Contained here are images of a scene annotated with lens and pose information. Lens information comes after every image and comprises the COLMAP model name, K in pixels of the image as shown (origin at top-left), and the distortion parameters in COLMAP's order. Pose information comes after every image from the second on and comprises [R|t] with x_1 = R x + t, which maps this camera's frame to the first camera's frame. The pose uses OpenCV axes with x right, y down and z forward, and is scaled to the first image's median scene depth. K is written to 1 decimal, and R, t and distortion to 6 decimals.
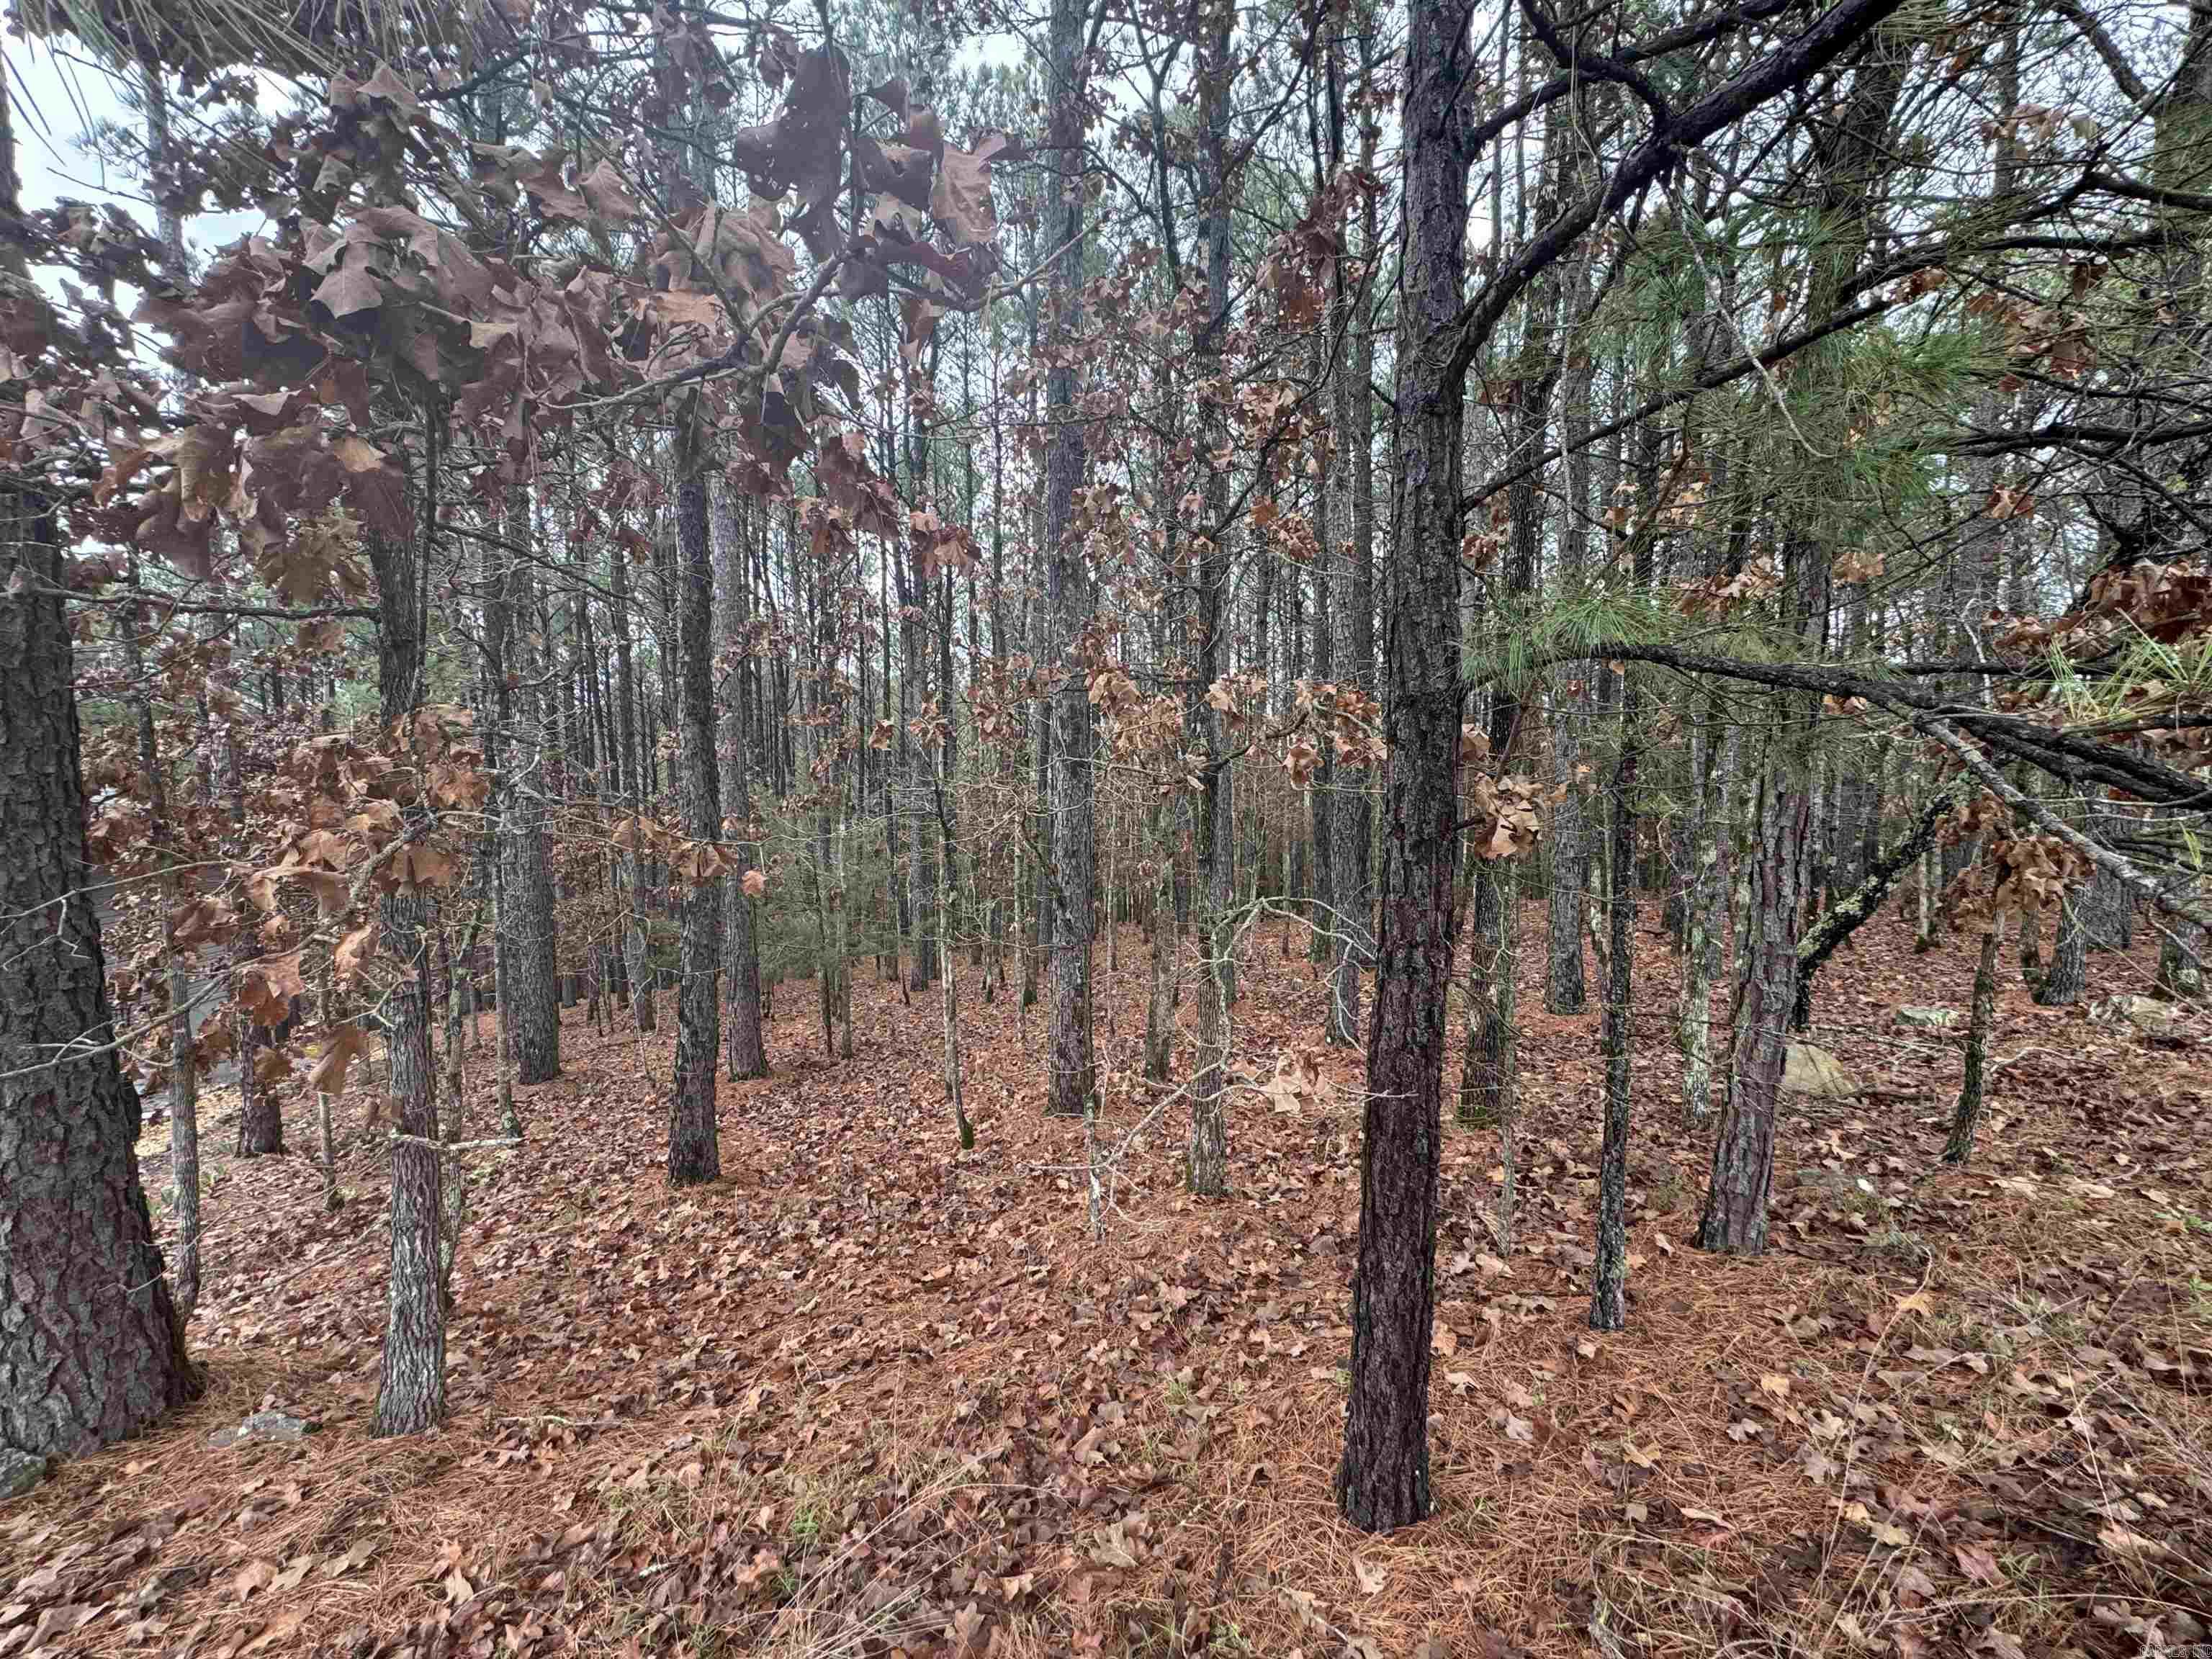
lens RADIAL K [[882.0, 0, 1106.0], [0, 882.0, 829.5], [0, 0, 1]] dist [0.002275, 0.000466]
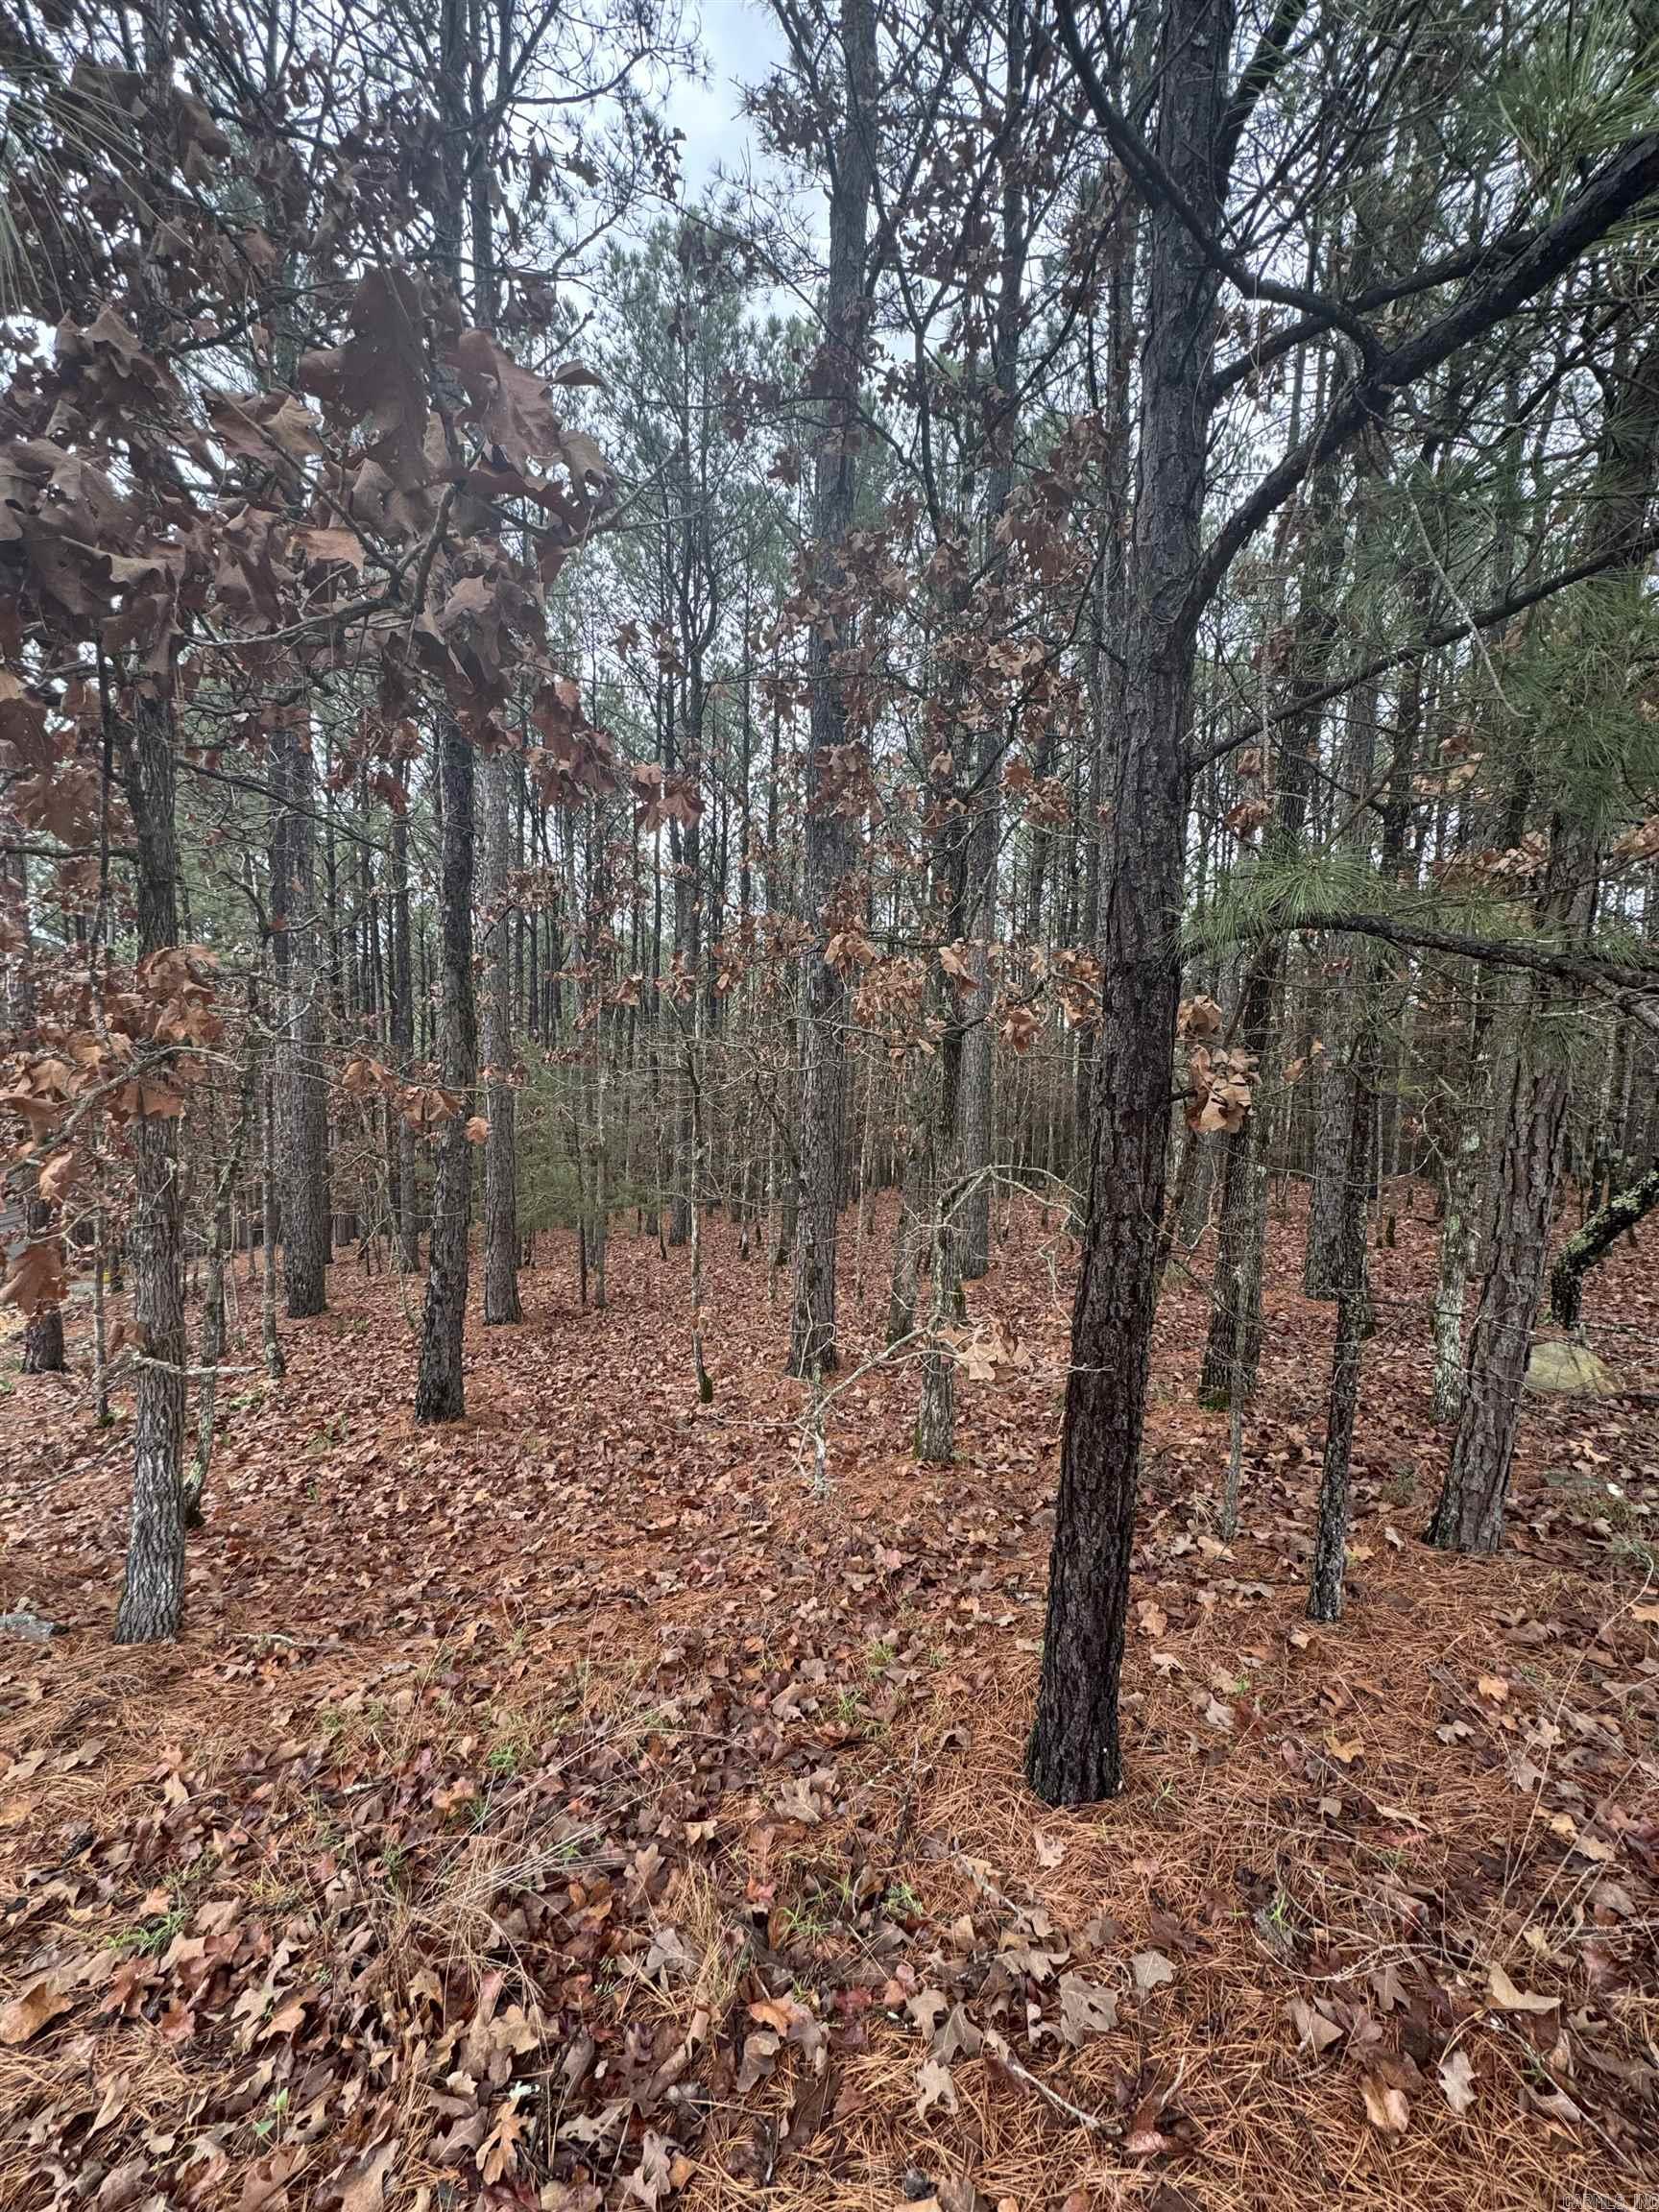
lens RADIAL K [[882.1, 0, 829.5], [0, 882.1, 1106.0], [0, 0, 1]] dist [0.001882, 0.000105]
pose [[0.998078, 0.038216, -0.048787, 0.044044], [-0.037483, 0.999172, 0.015849, 0.002118], [0.049352, -0.013990, 0.998683, 0.005057]]
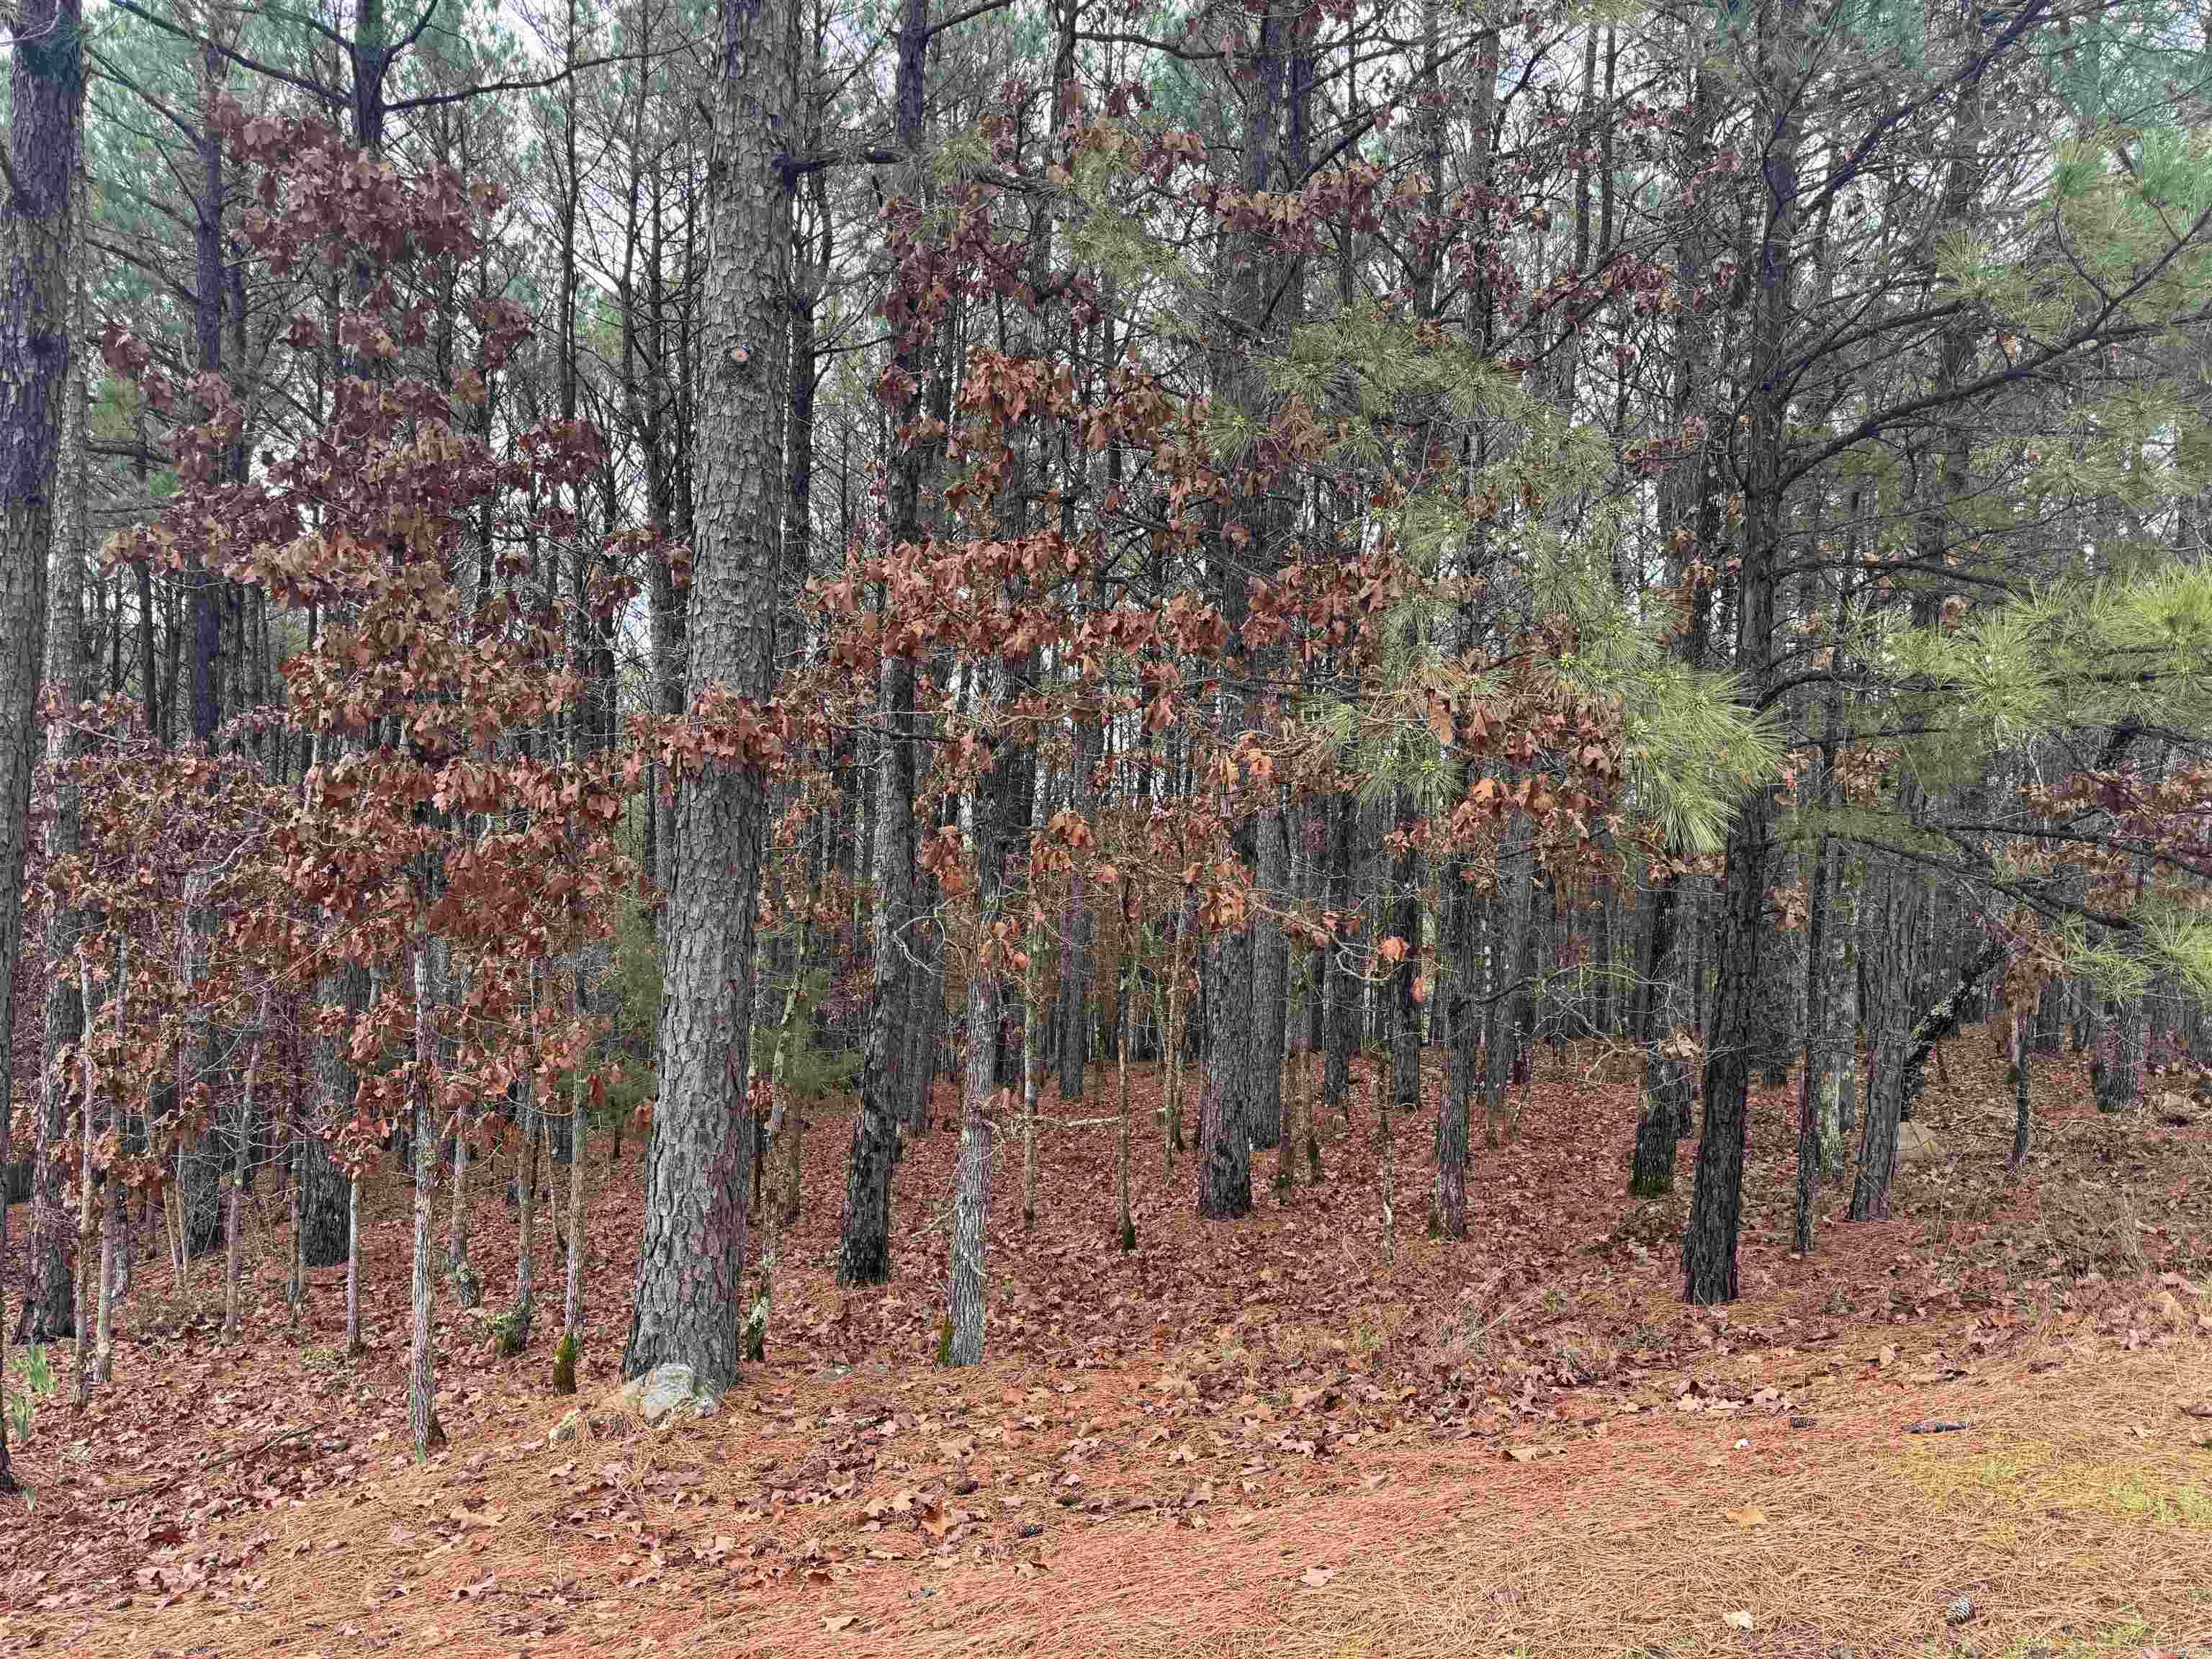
lens RADIAL K [[1567.9, 0, 1112.2], [0, 1567.9, 840.8], [0, 0, 1]] dist [0.103555, -0.136019]
pose [[0.975862, 0.037179, 0.215201, -1.102469], [-0.024105, 0.997719, -0.063061, 0.057869], [-0.217054, 0.056351, 0.974532, -1.325815]]
